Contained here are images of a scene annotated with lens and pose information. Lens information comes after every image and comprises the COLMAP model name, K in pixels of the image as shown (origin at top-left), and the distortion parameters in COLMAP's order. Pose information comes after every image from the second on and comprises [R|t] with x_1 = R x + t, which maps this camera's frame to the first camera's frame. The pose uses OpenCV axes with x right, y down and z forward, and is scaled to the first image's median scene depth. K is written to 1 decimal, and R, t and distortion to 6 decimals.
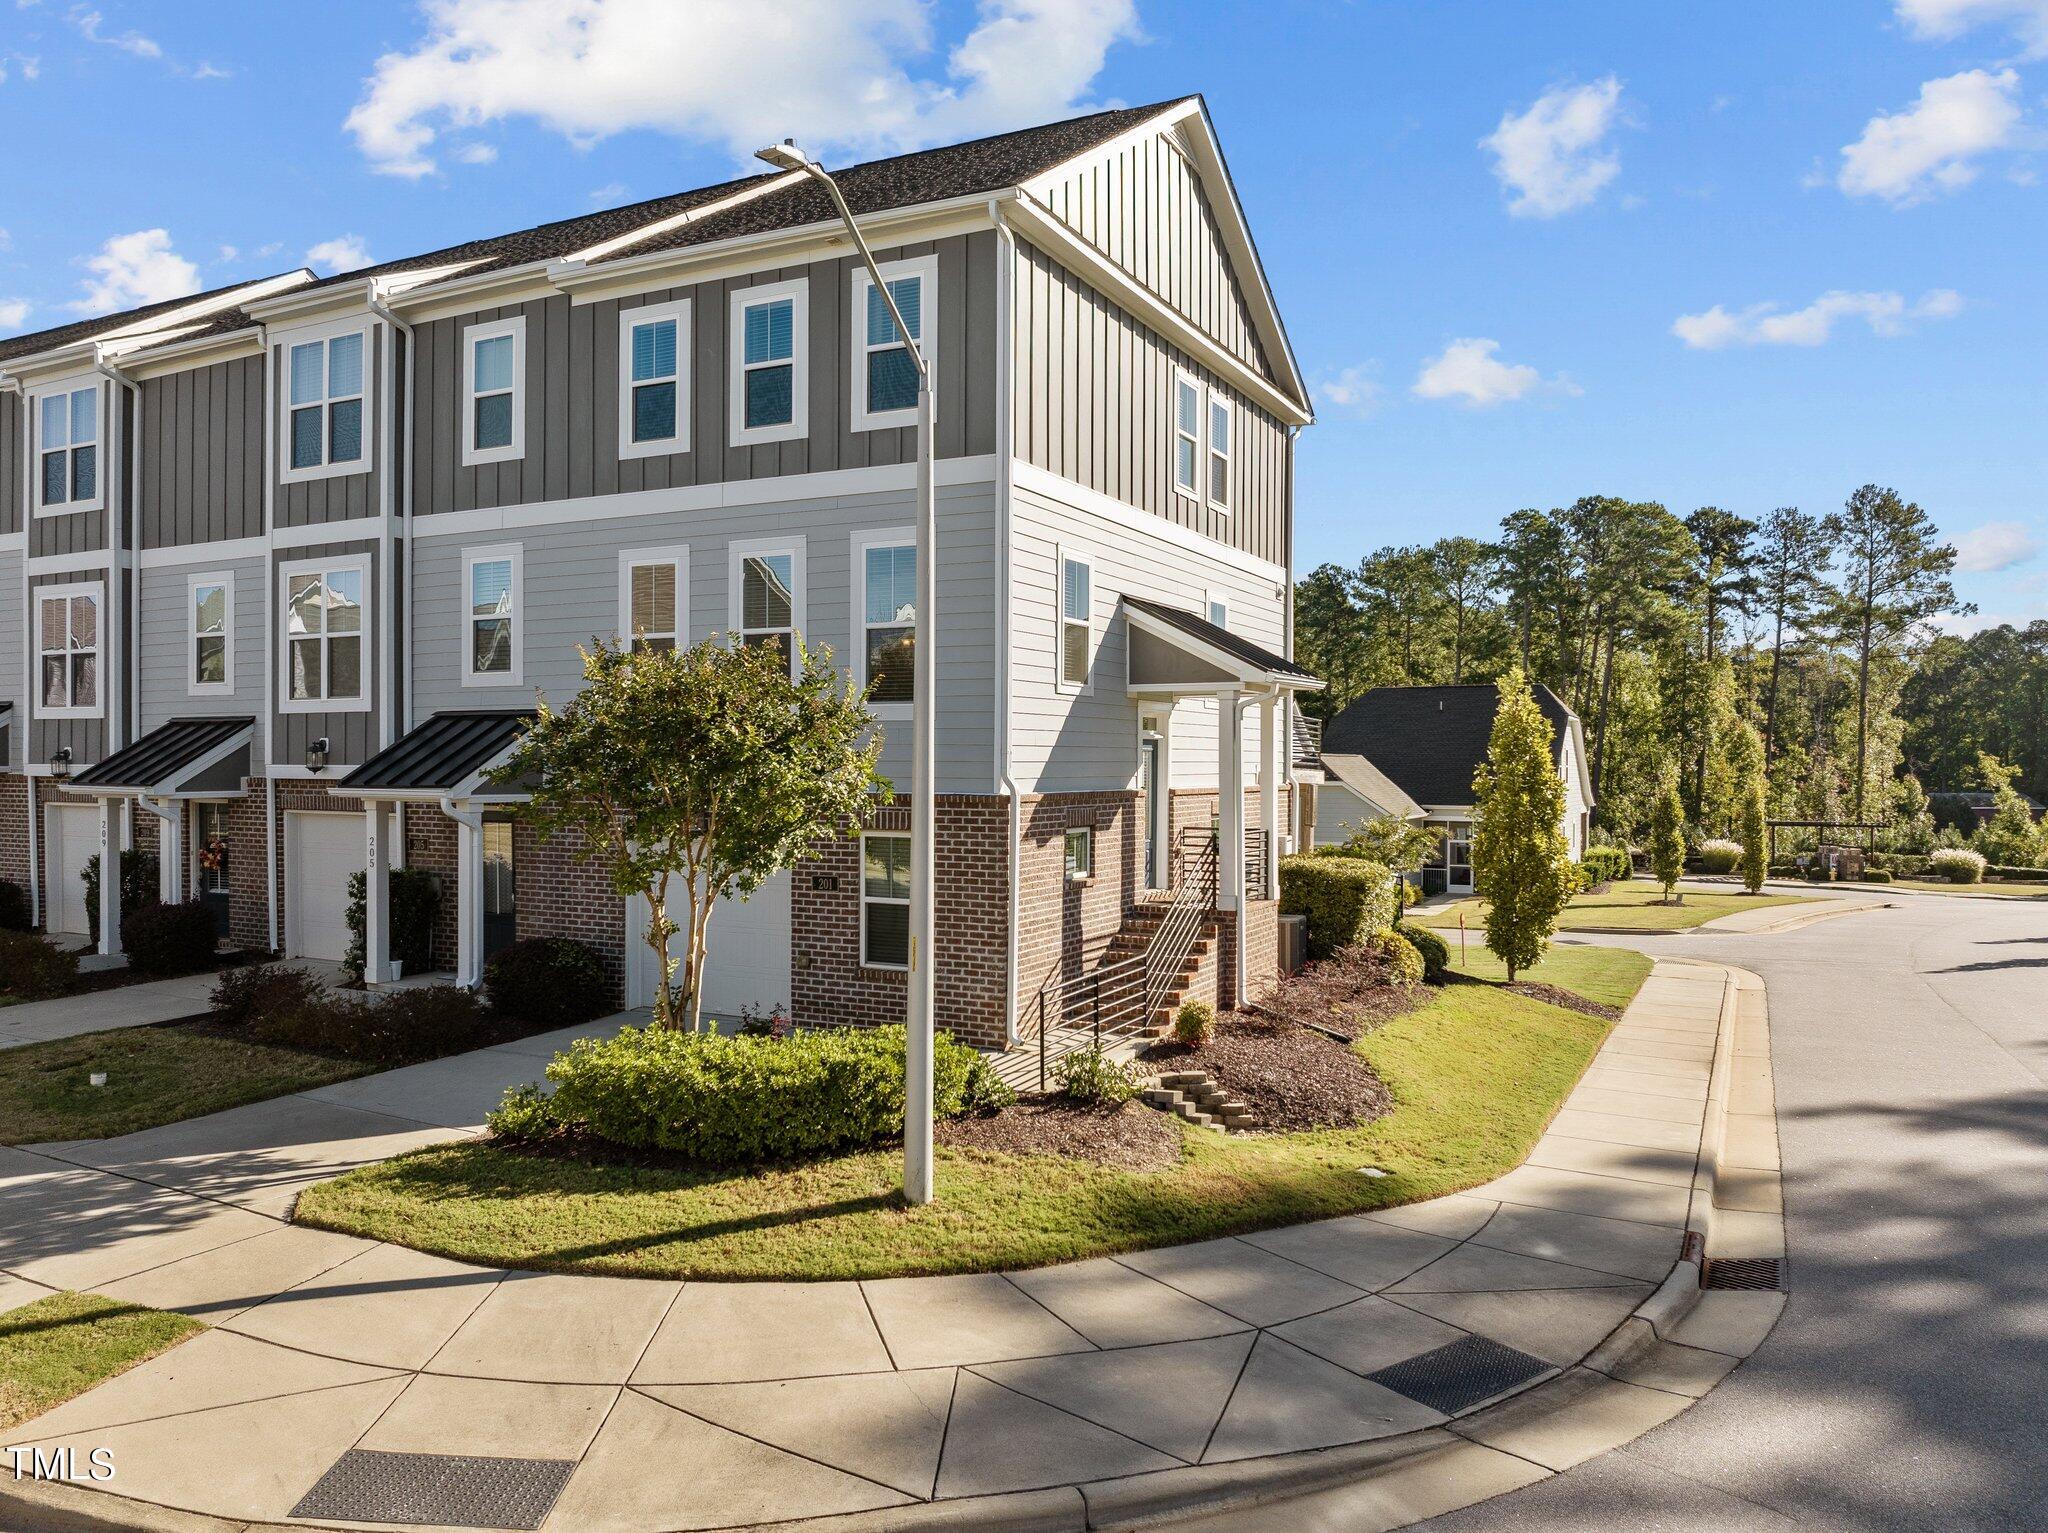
lens RADIAL K [[1426.8, 0, 1015.4], [0, 1426.8, 752.8], [0, 0, 1]] dist [-0.037621, 0.008029]
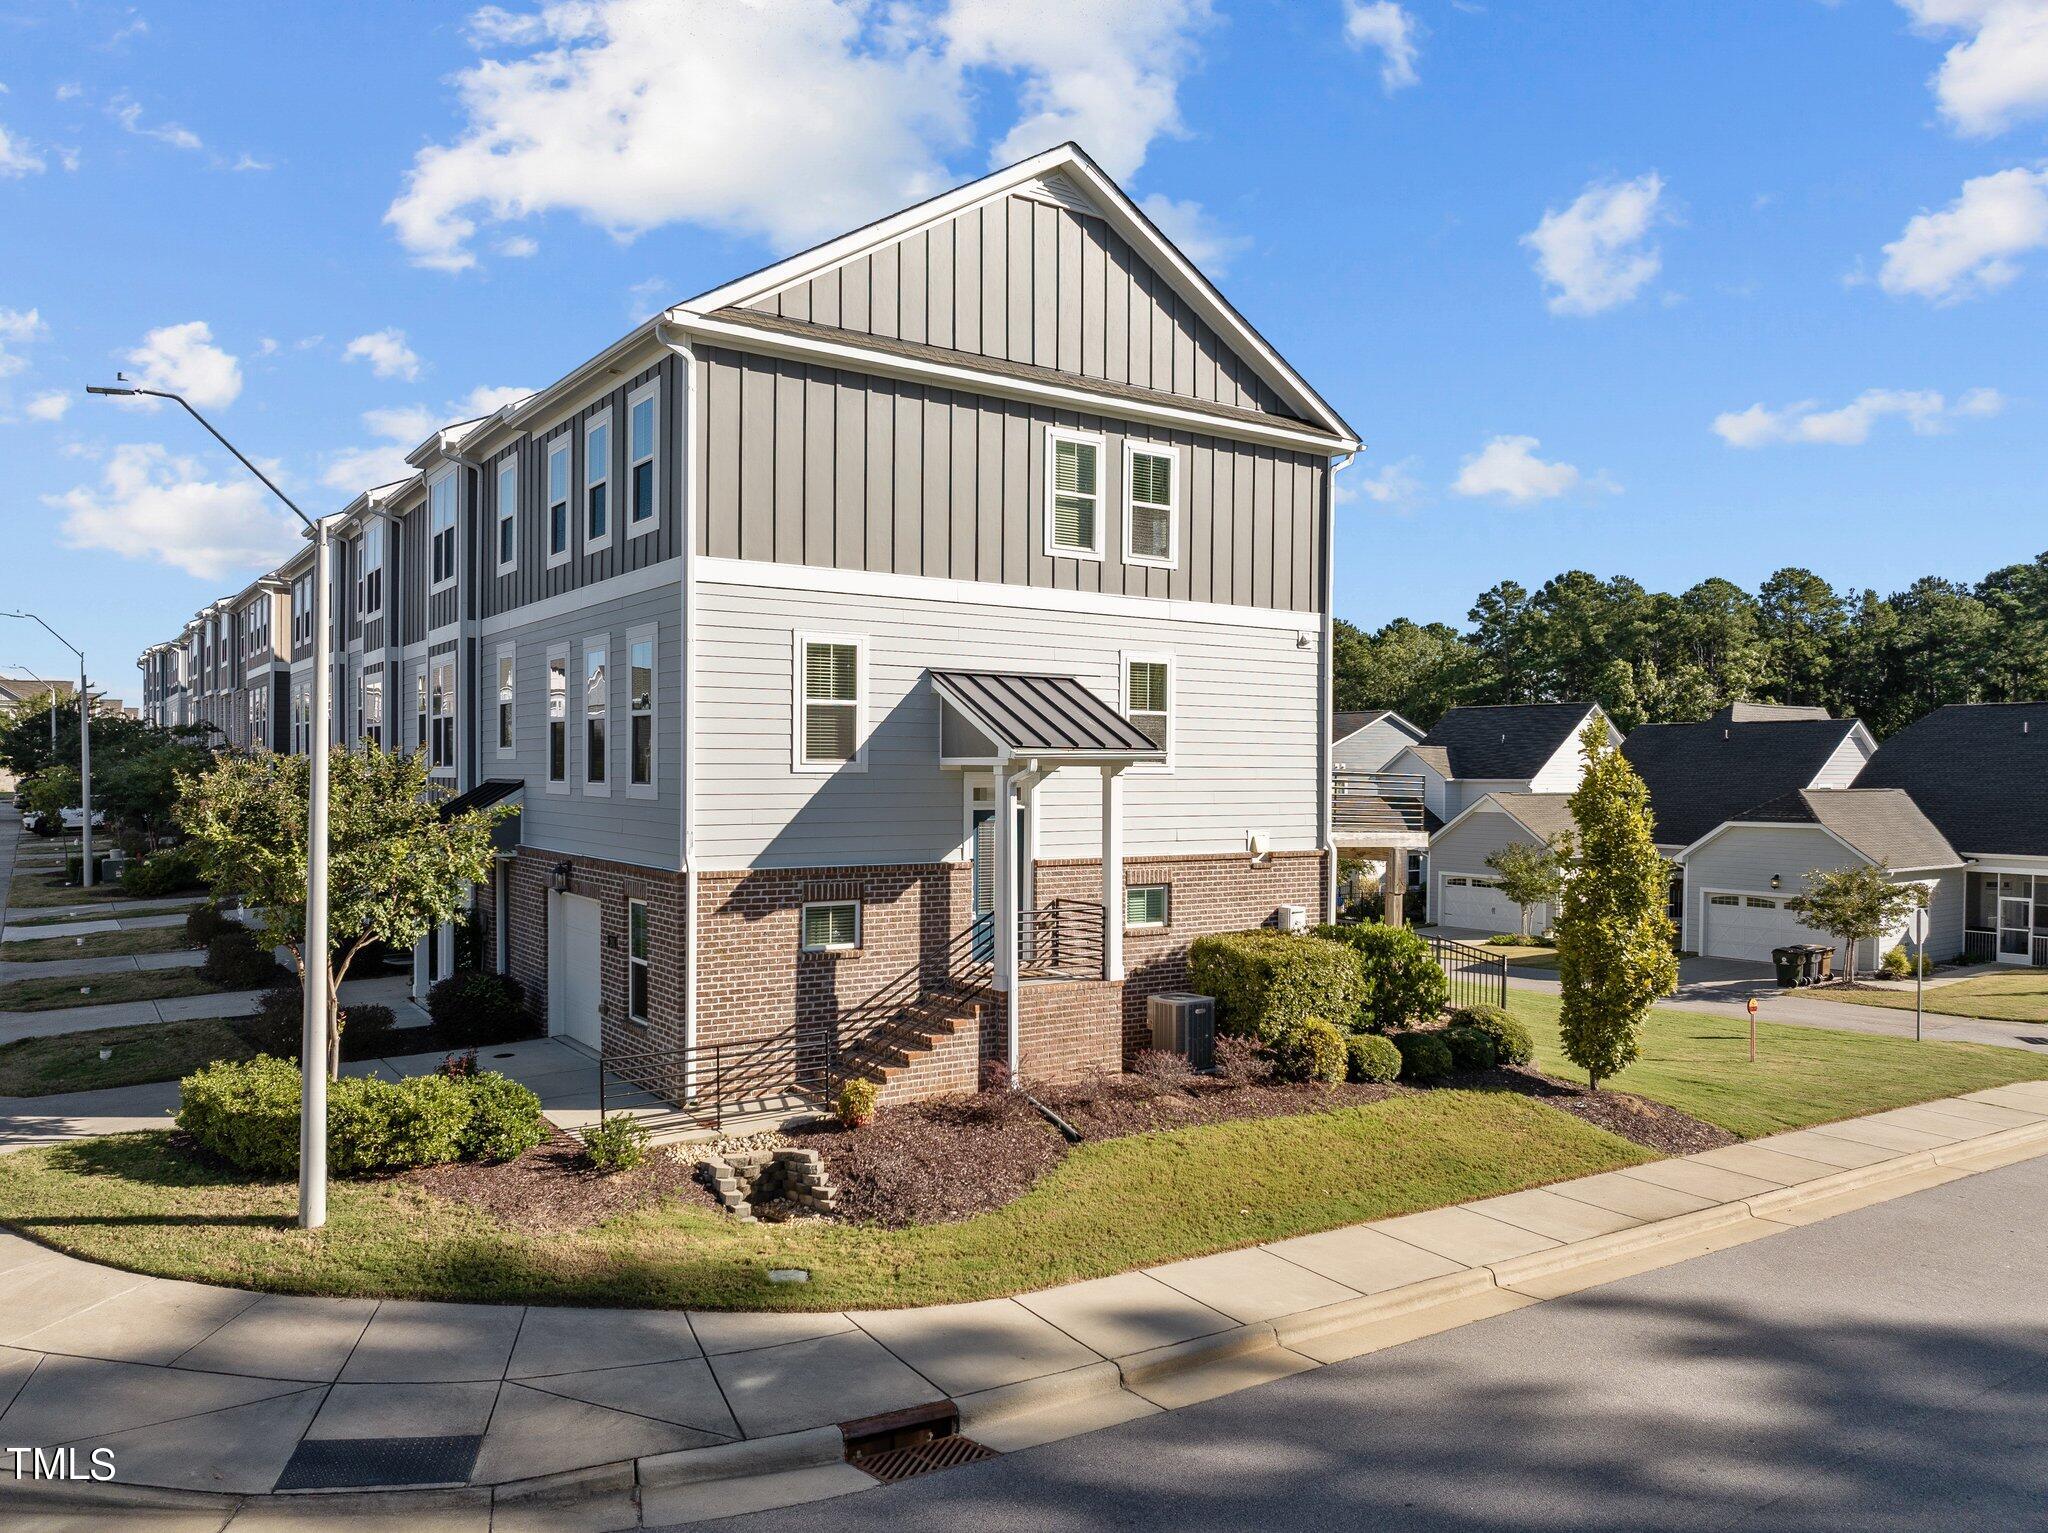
lens RADIAL K [[1426.2, 0, 1024.0], [0, 1426.2, 766.5], [0, 0, 1]] dist [-0.041973, 0.002788]
pose [[0.884581, 0.000796, -0.466385, 0.703094], [-0.000176, 0.999999, 0.001375, -0.050610], [0.466386, -0.001134, 0.884581, 0.162544]]
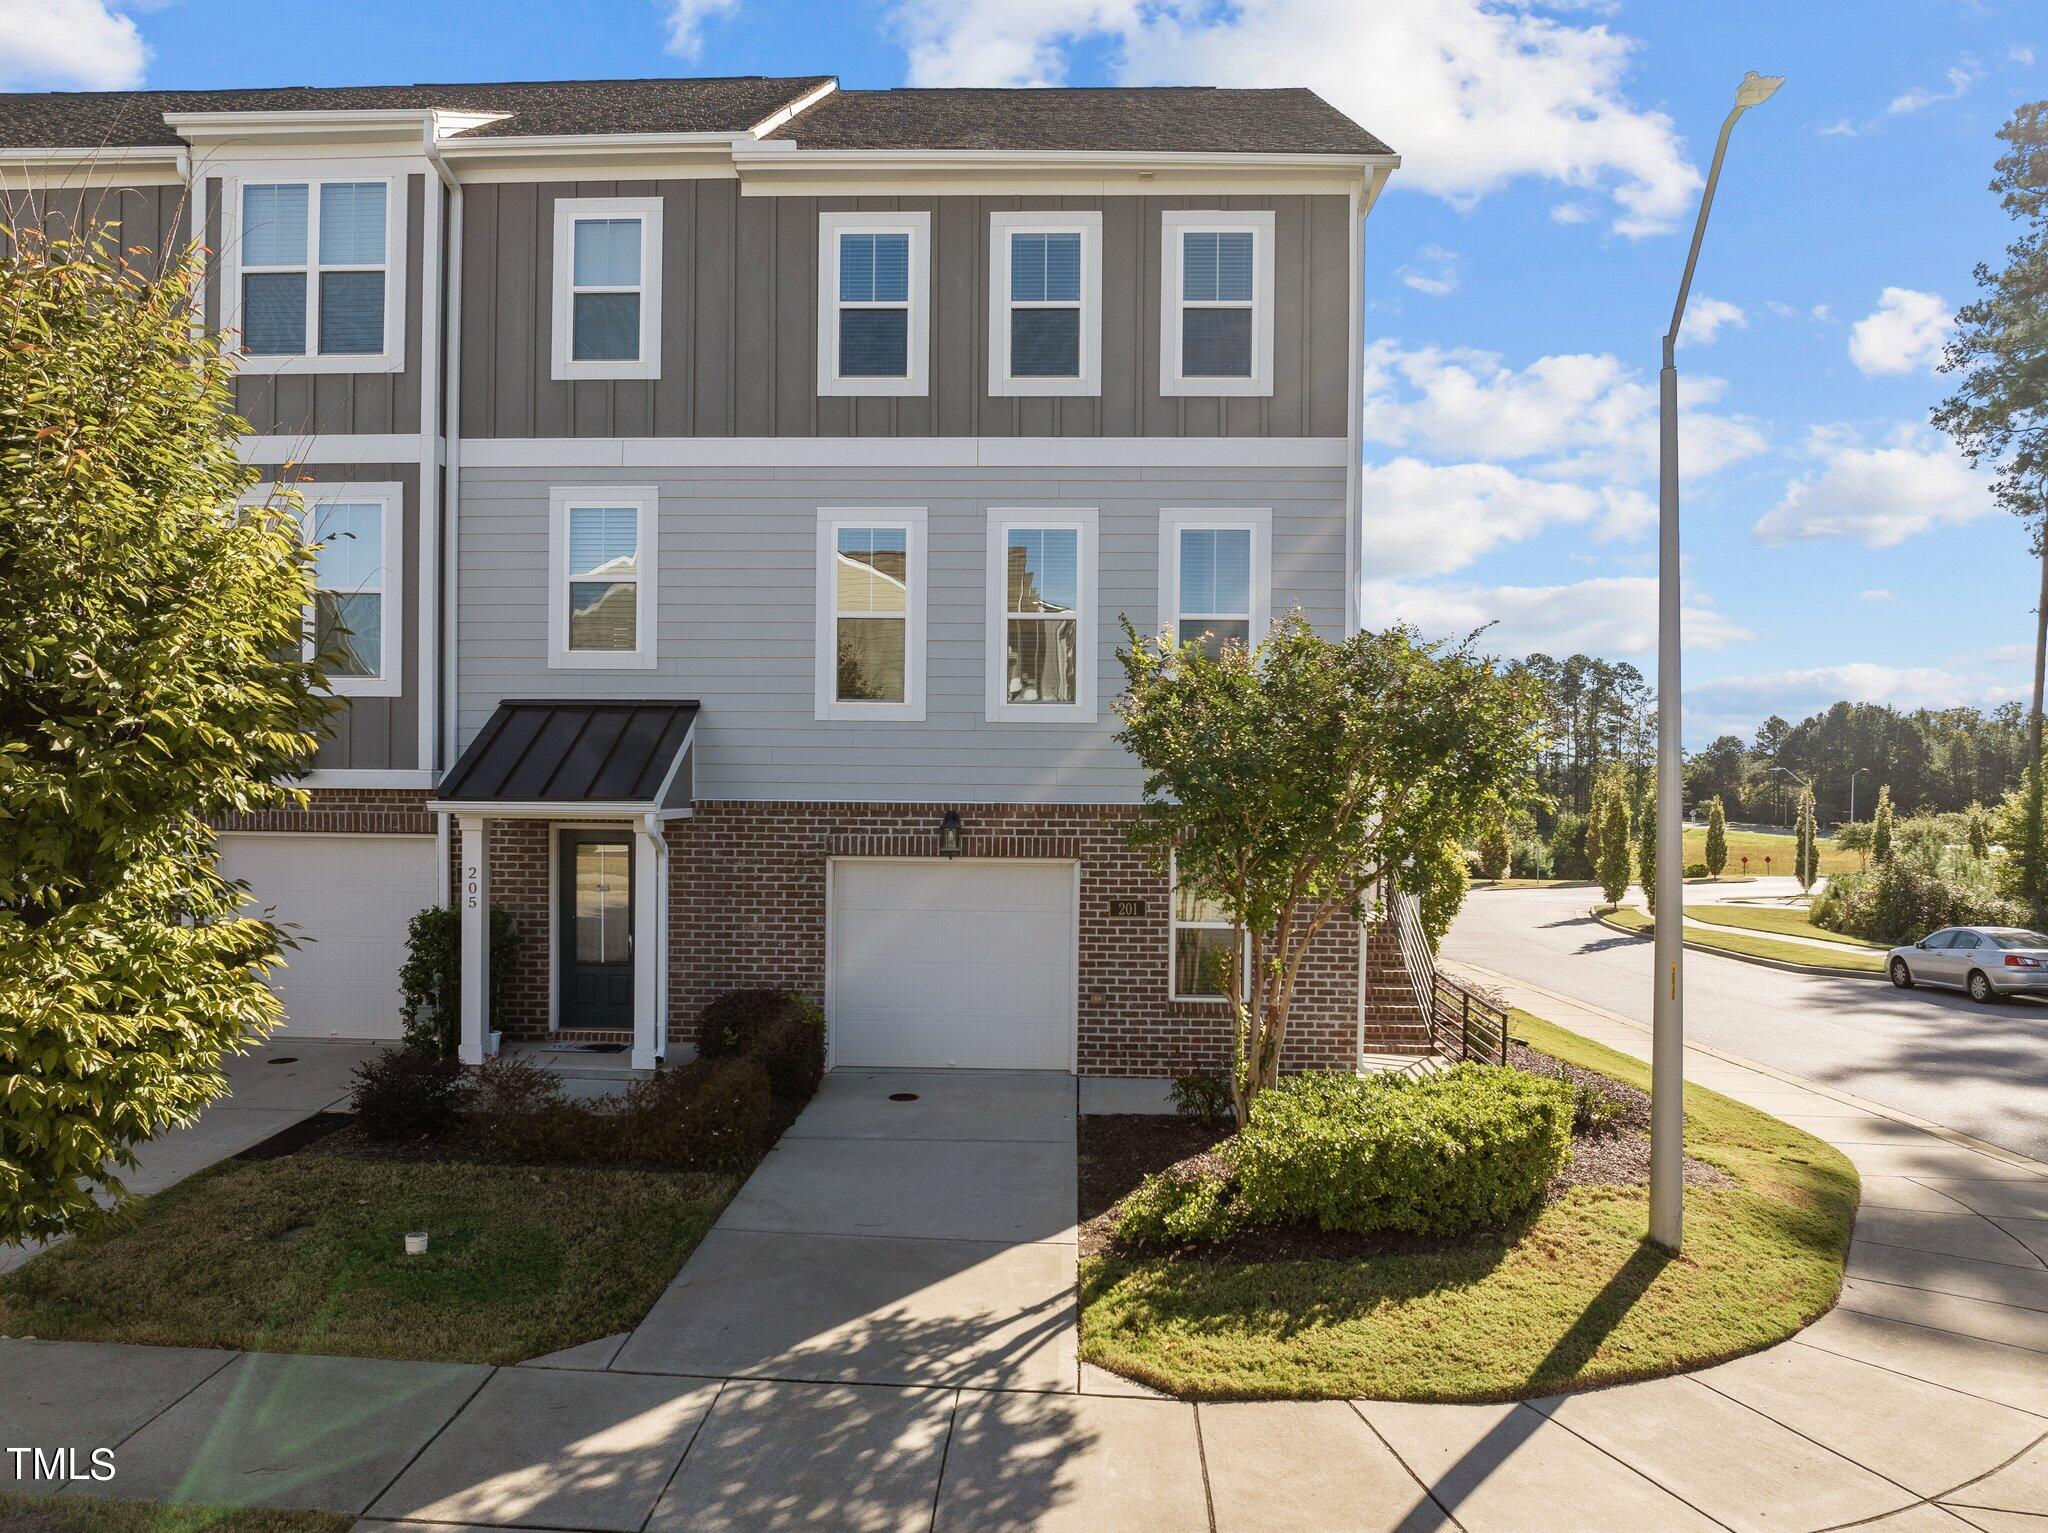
lens RADIAL K [[1419.7, 0, 1024.0], [0, 1419.7, 766.5], [0, 0, 1]] dist [-0.029907, -0.004392]
pose [[0.908772, 0.008680, 0.417203, -0.572310], [-0.007166, 0.999961, -0.005196, 0.009958], [-0.417232, 0.001733, 0.908798, 0.244924]]
